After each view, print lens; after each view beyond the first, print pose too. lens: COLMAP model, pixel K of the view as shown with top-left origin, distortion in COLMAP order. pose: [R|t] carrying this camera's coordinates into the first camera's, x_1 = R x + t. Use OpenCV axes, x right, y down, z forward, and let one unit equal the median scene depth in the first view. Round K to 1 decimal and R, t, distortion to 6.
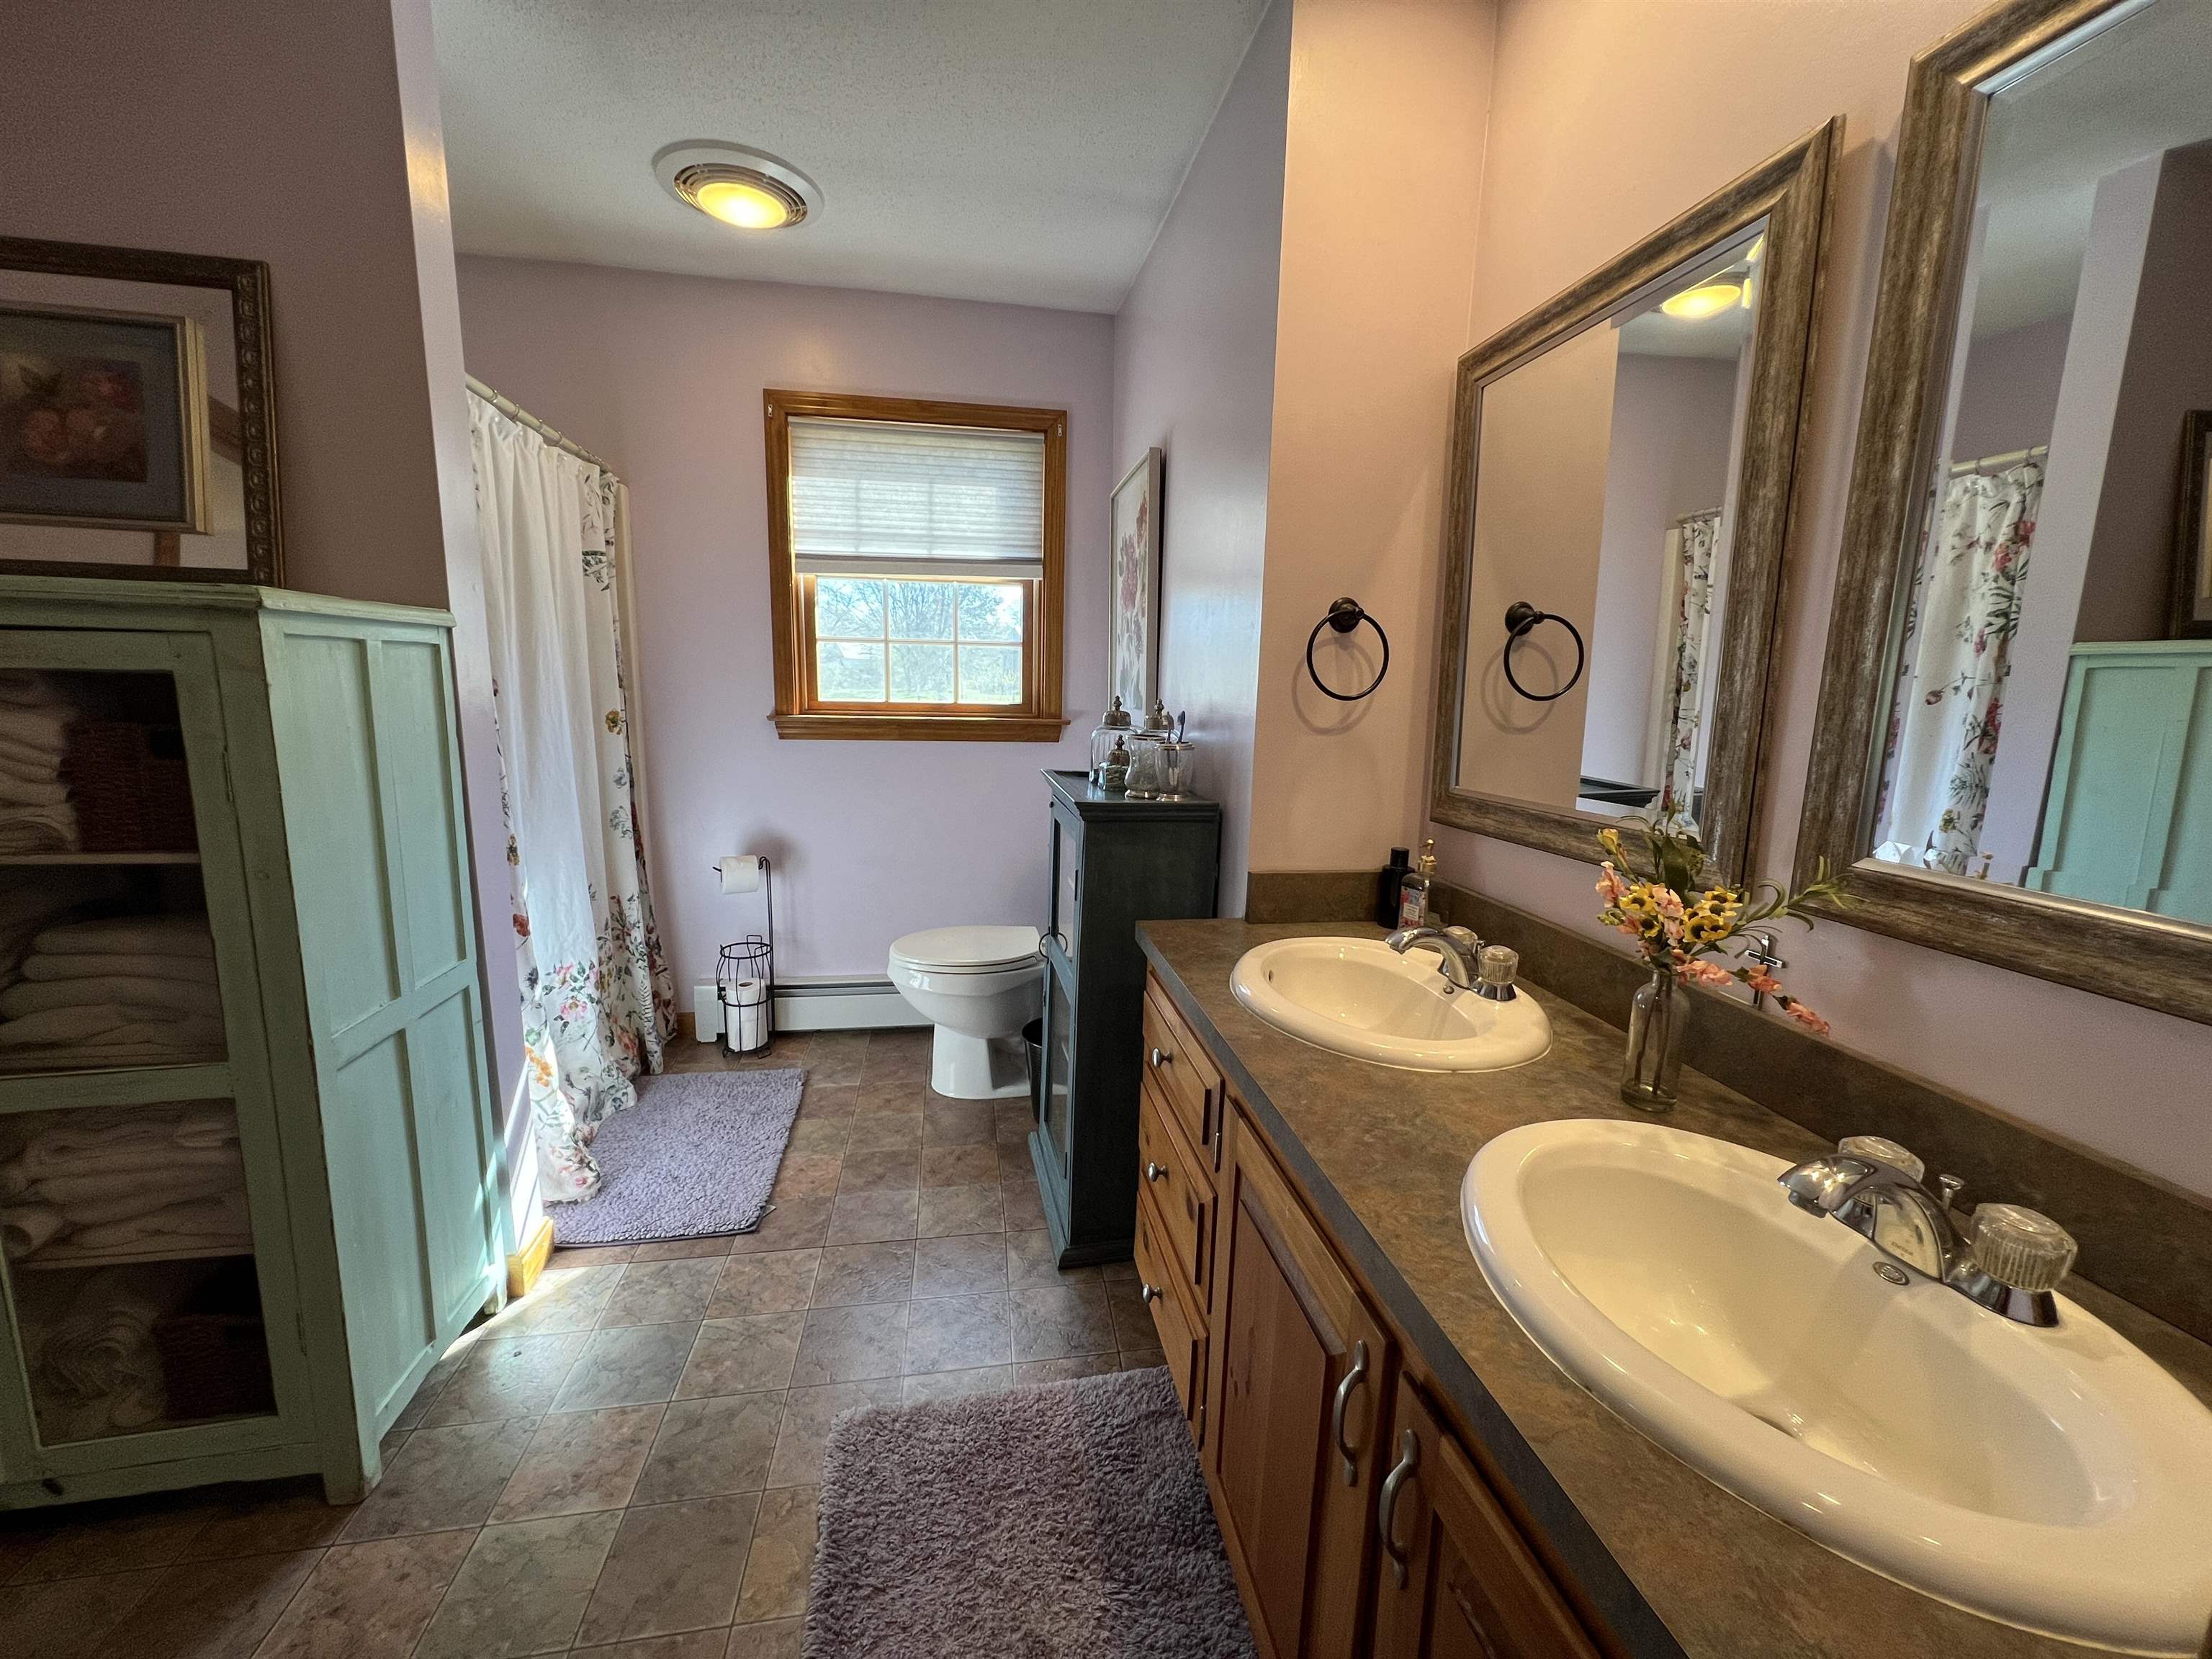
lens RADIAL K [[880.8, 0, 1104.9], [0, 880.8, 830.0], [0, 0, 1]] dist [-0.001736, -0.000440]
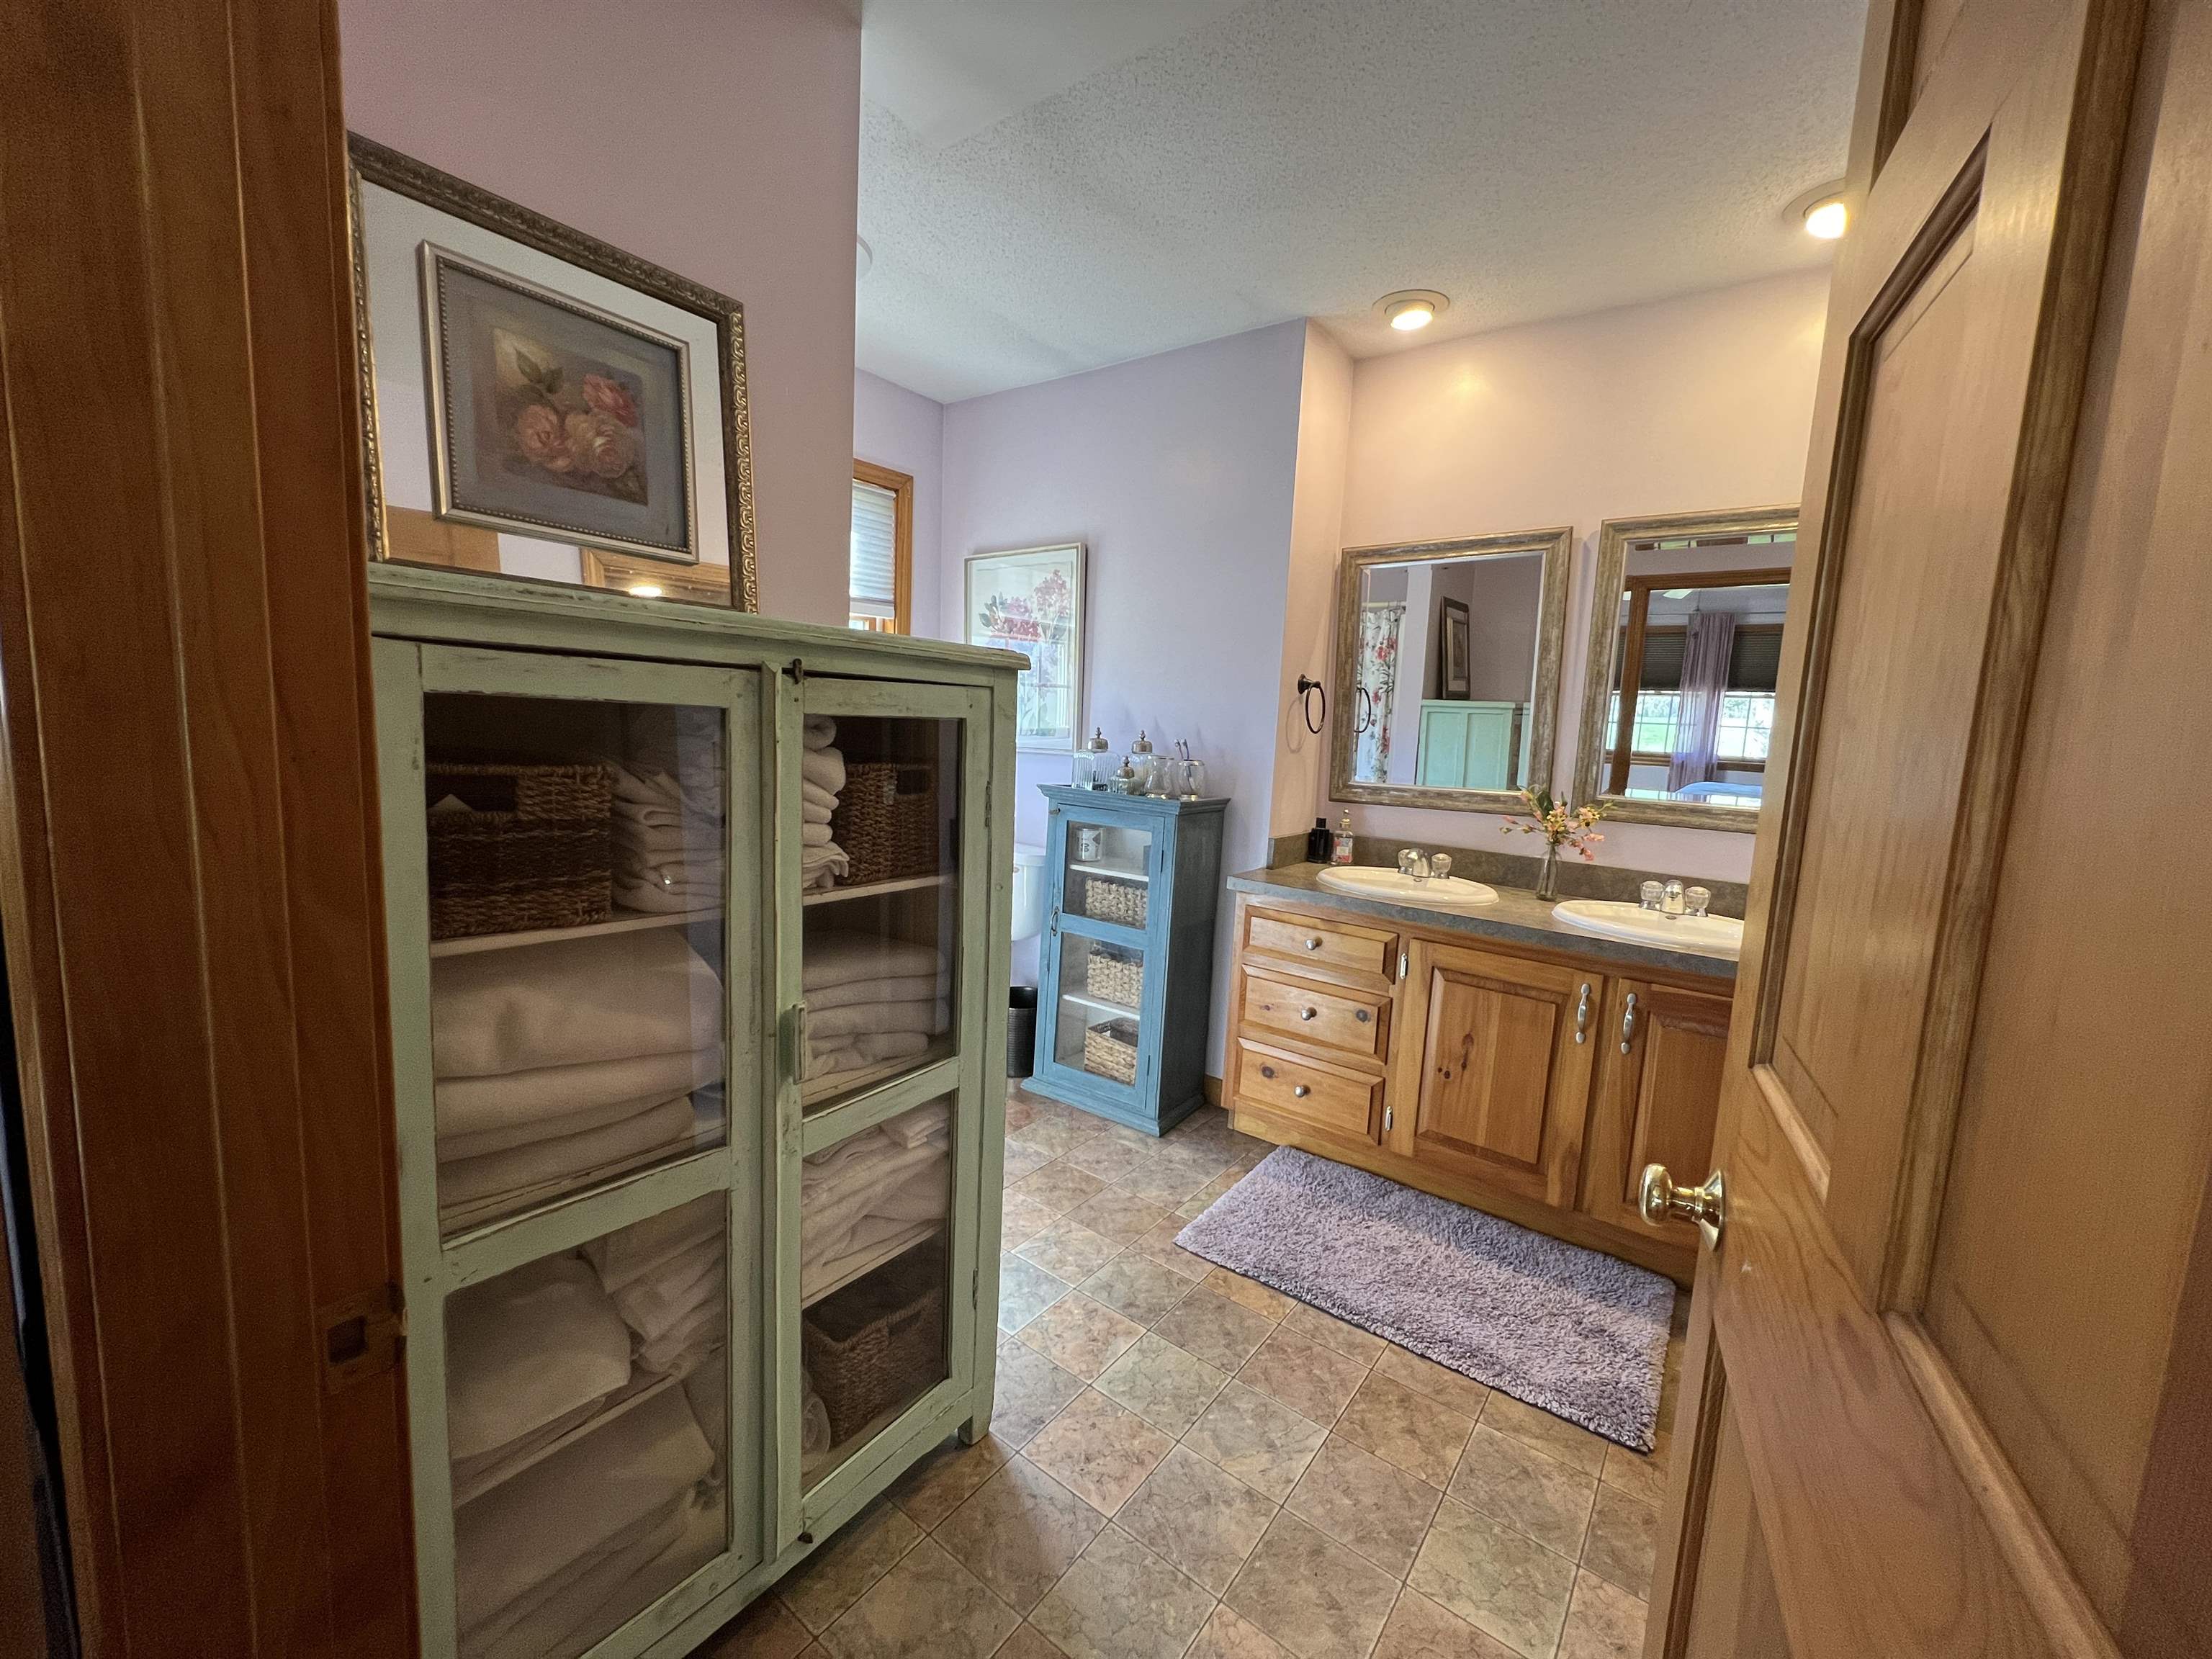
lens RADIAL K [[880.8, 0, 1104.9], [0, 880.8, 830.0], [0, 0, 1]] dist [-0.001736, -0.000440]
pose [[0.731712, -0.077221, 0.677225, -1.408536], [0.087709, 0.995969, 0.018800, -0.030700], [-0.675947, 0.045643, 0.735536, 0.006471]]
